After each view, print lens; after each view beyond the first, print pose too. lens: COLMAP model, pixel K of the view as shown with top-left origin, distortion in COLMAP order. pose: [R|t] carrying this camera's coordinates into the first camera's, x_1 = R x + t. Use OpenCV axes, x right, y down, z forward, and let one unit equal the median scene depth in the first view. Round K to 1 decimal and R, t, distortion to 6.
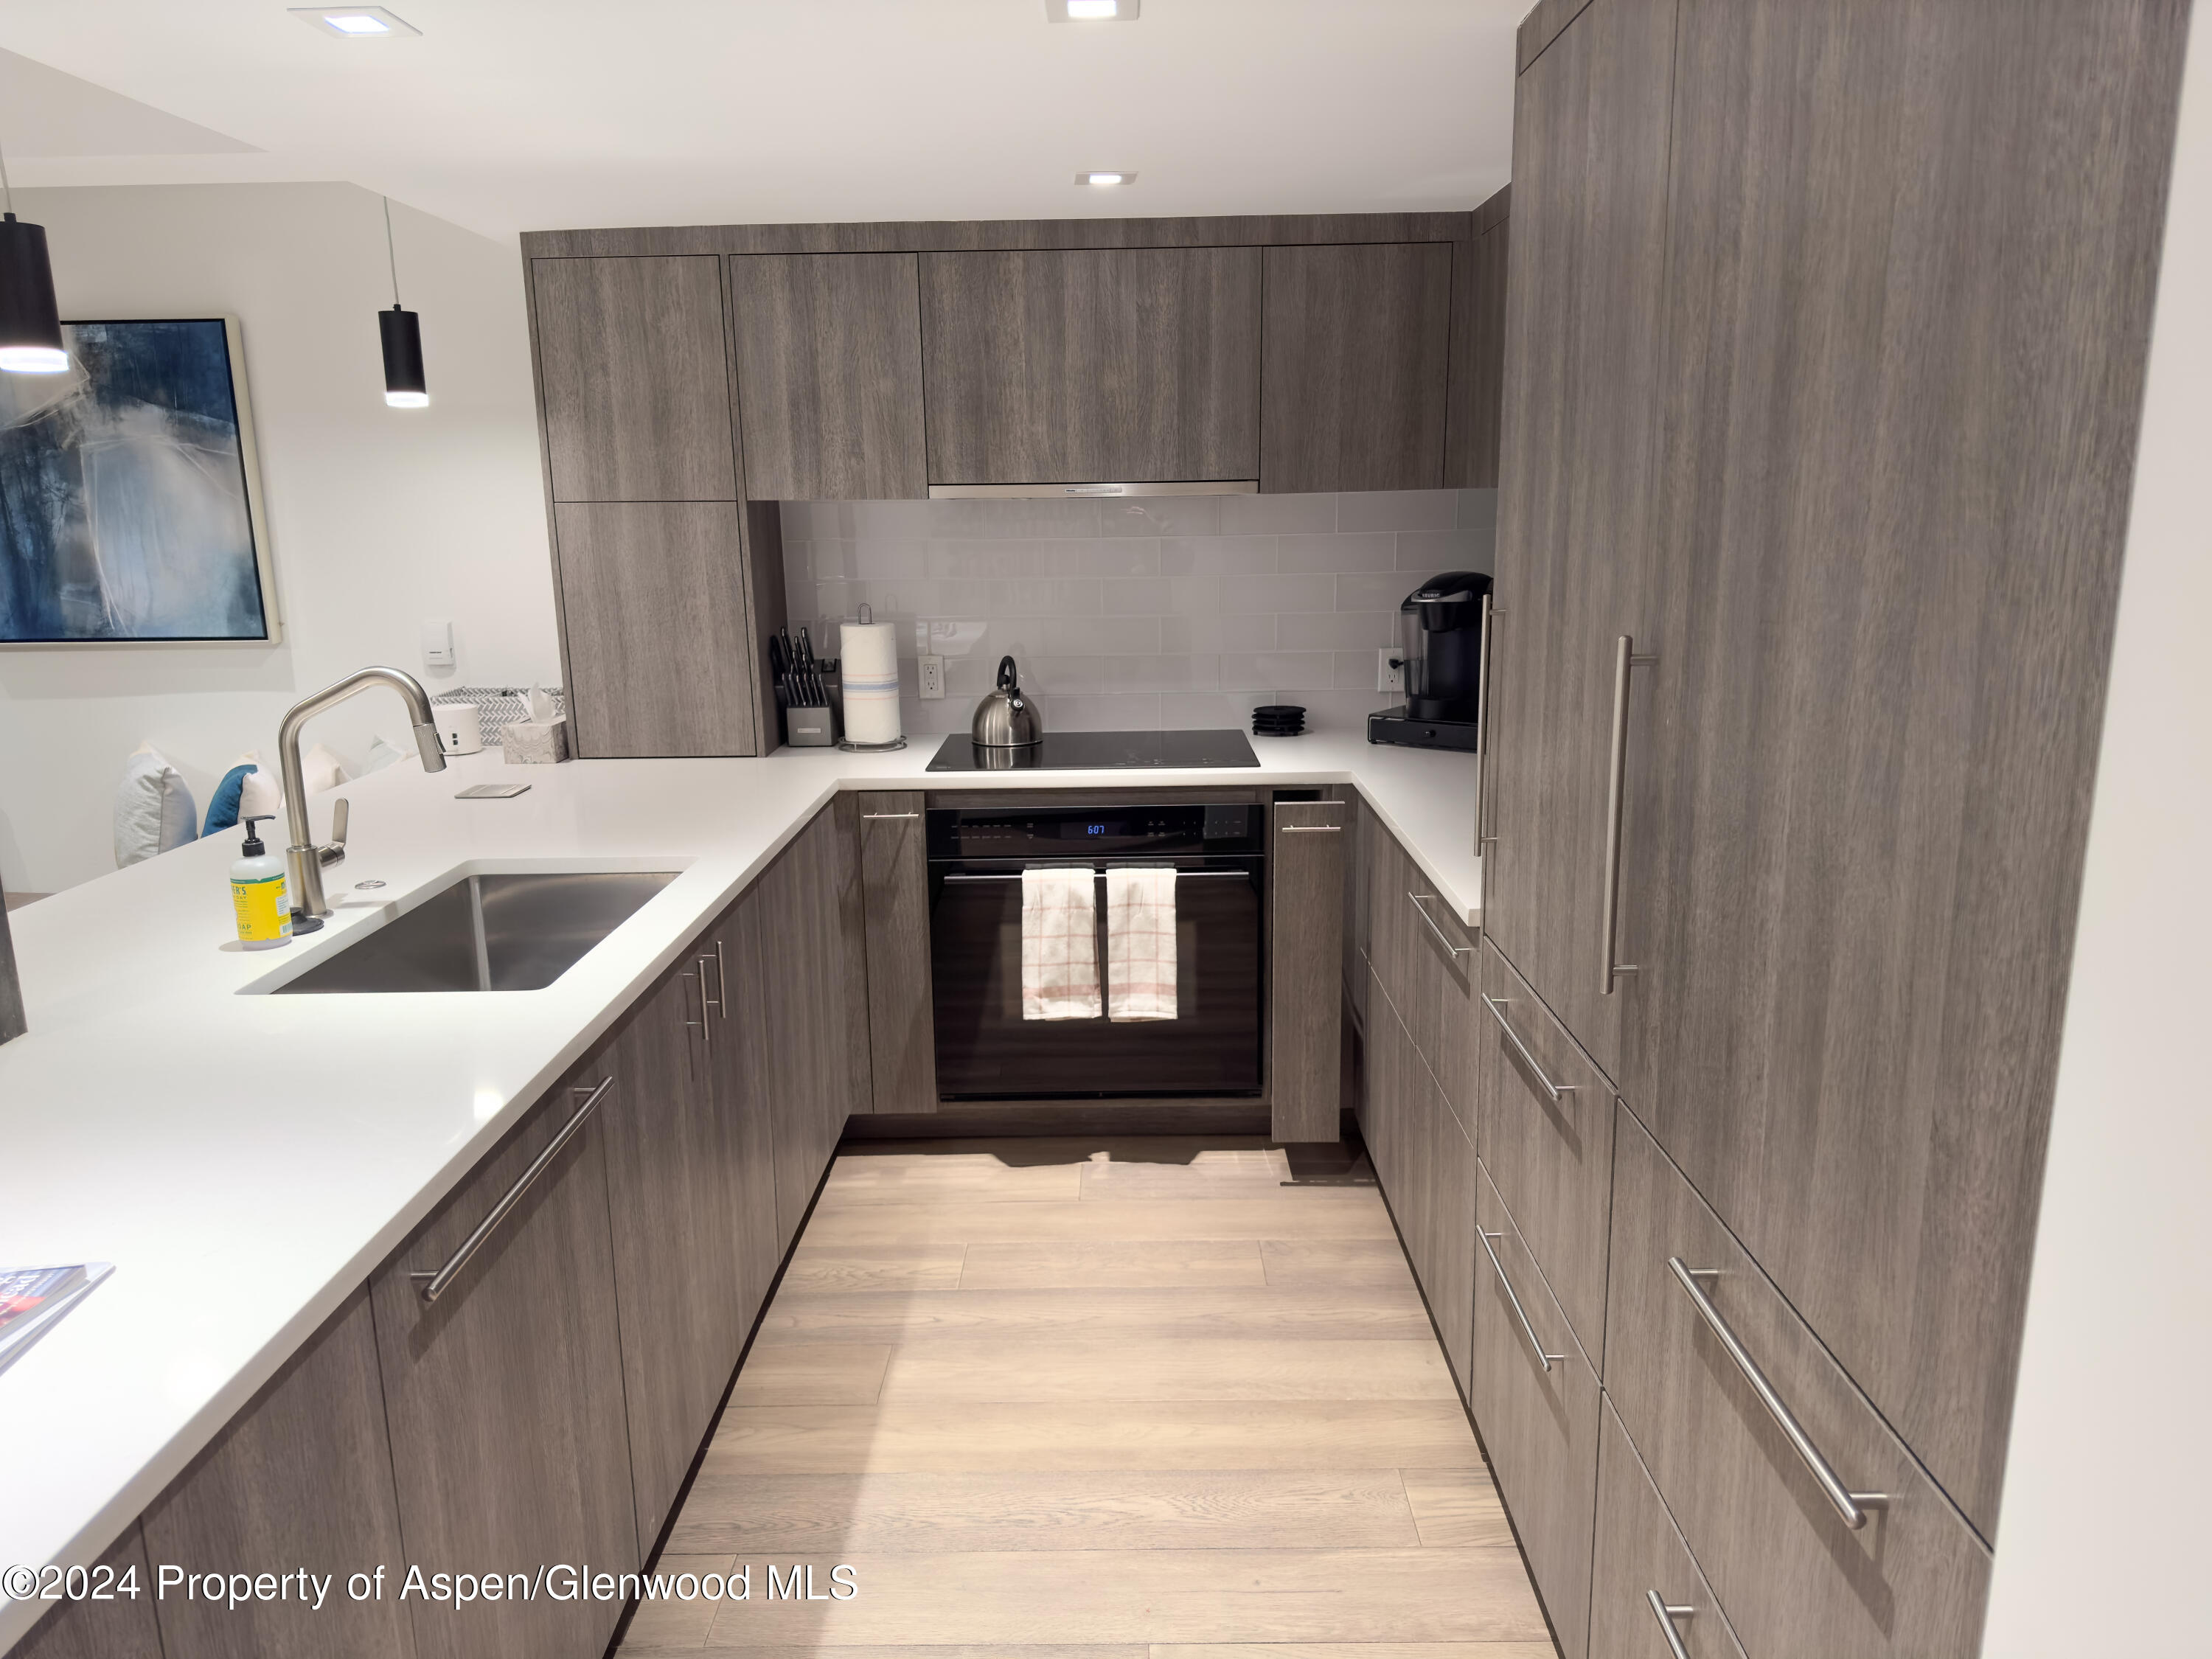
lens RADIAL K [[1554.0, 0, 1102.1], [0, 1554.0, 848.7], [0, 0, 1]] dist [0.027583, -0.034792]
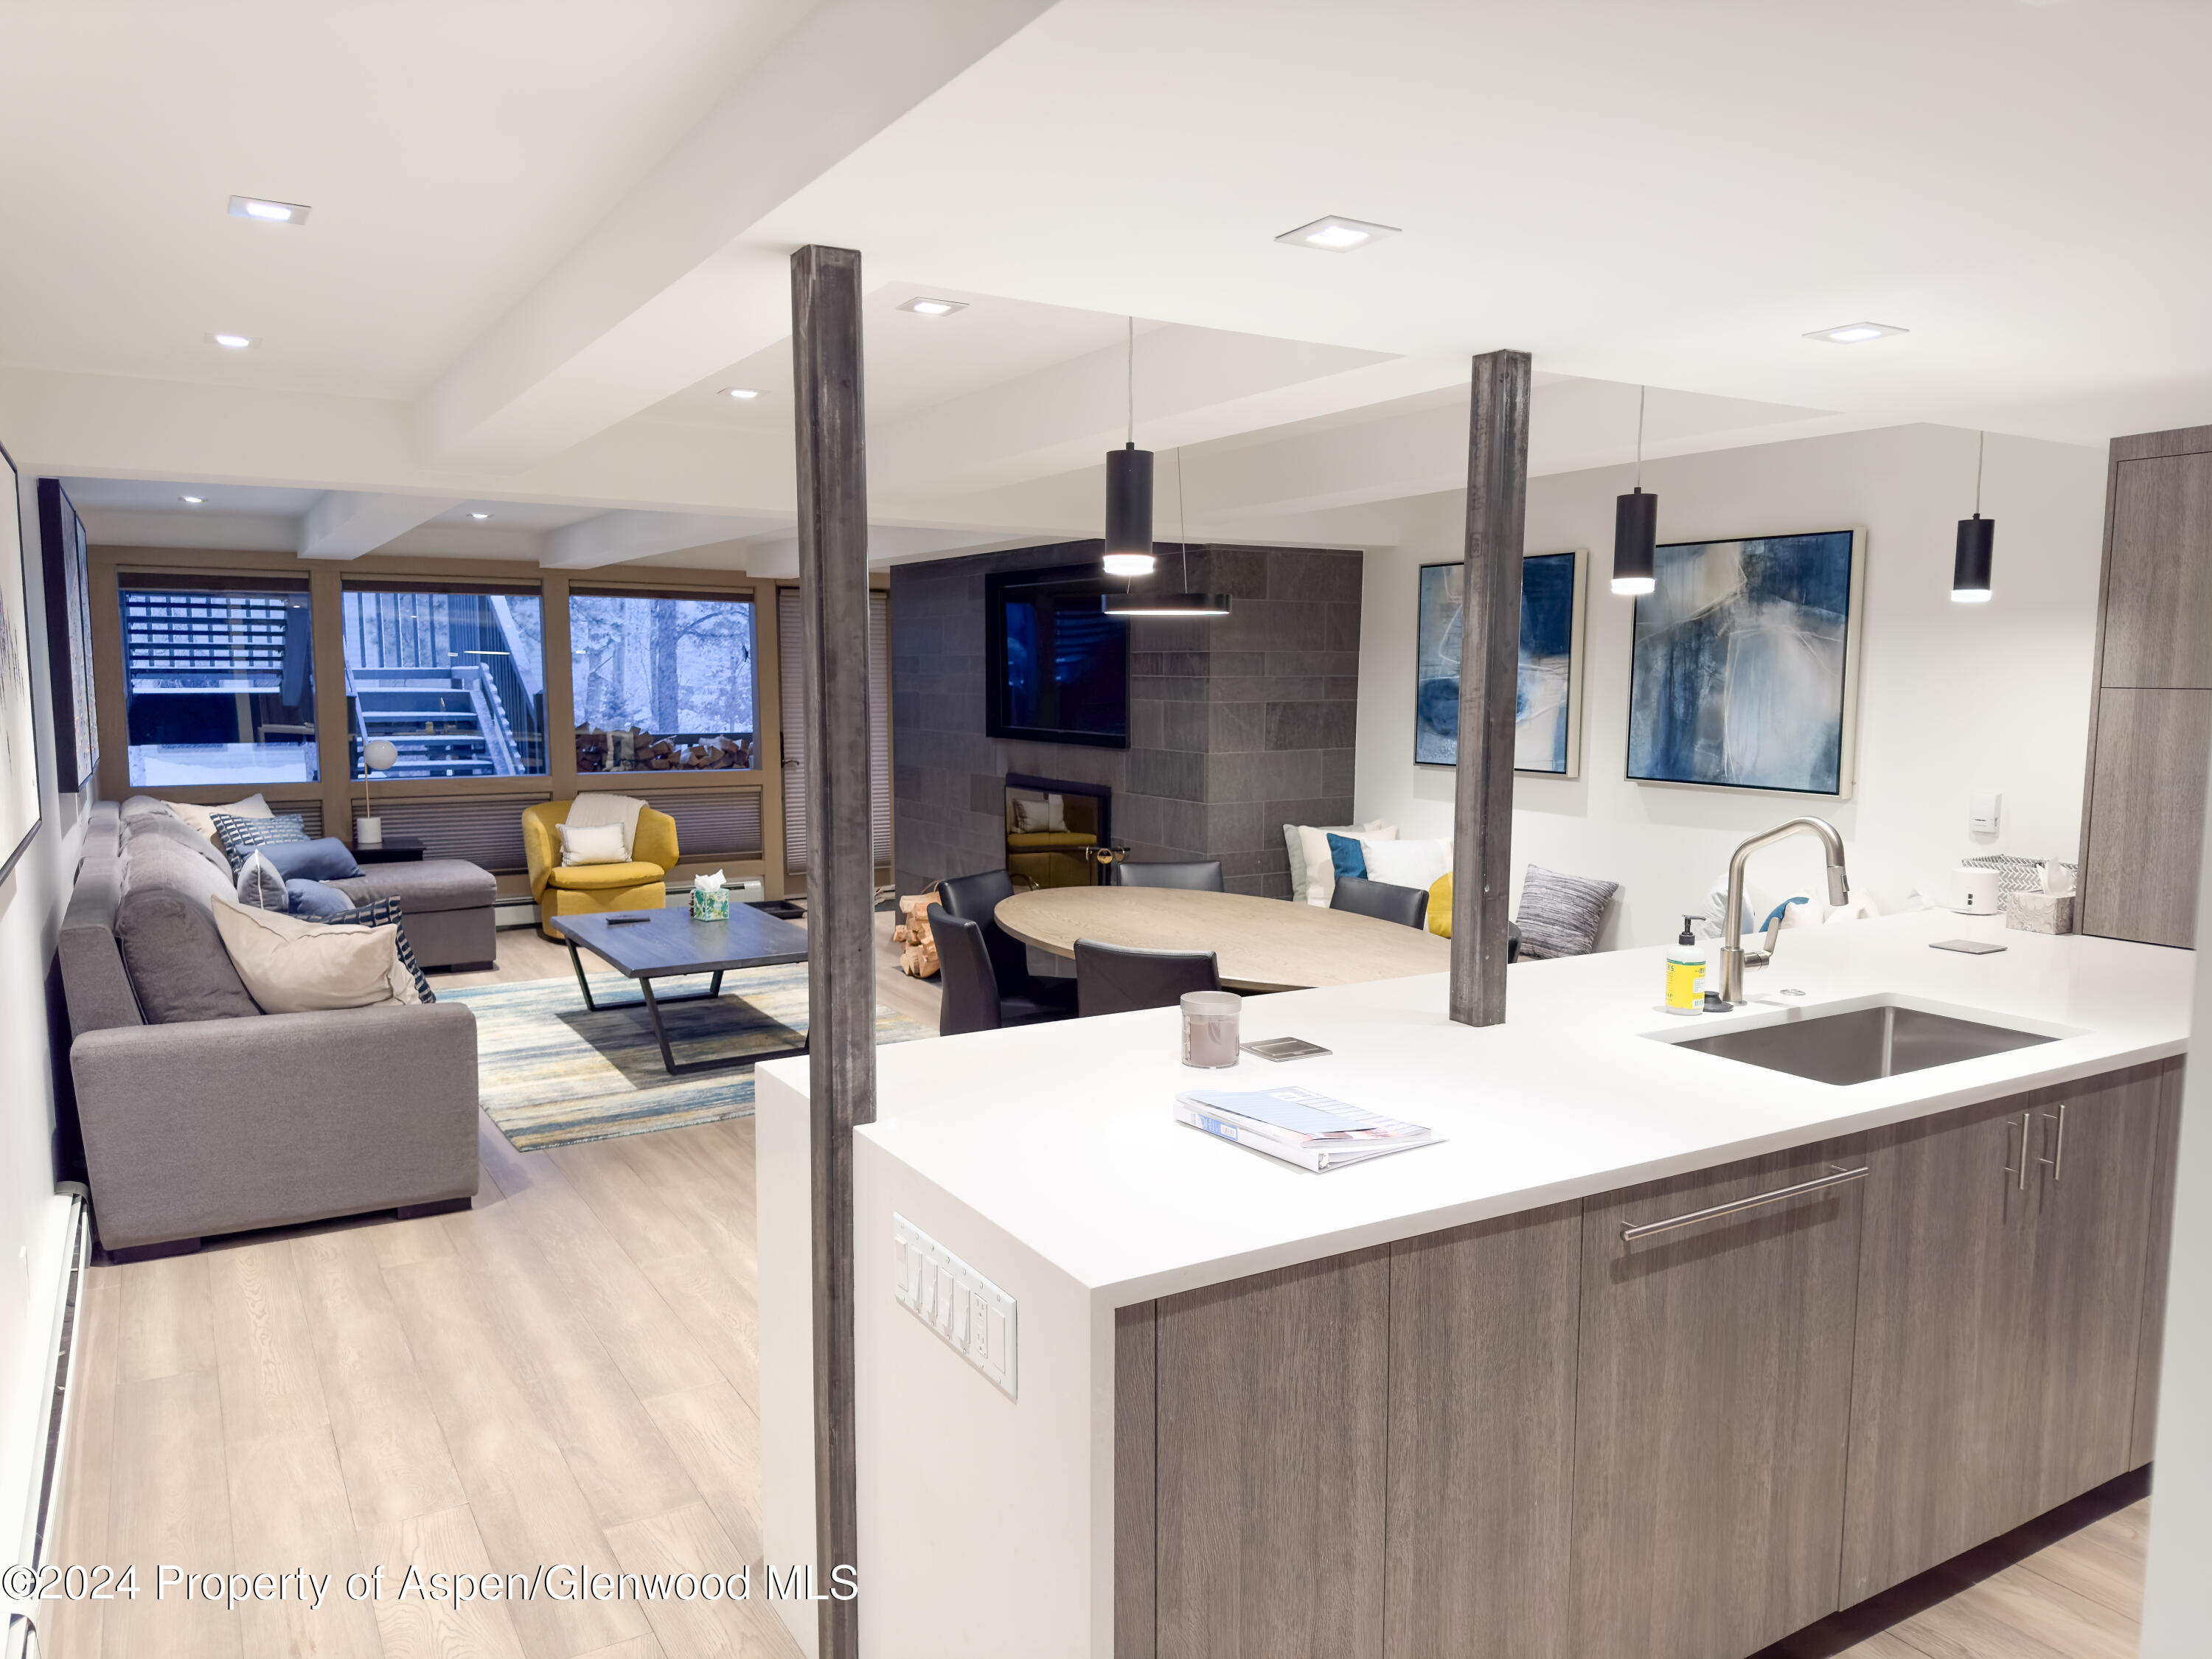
lens RADIAL K [[1554.0, 0, 1102.1], [0, 1554.0, 848.7], [0, 0, 1]] dist [0.027583, -0.034792]
pose [[0.524428, 0.115089, -0.843641, 0.180612], [-0.201917, 0.979369, 0.008088, 0.008058], [0.827167, 0.166104, 0.536847, -0.084665]]
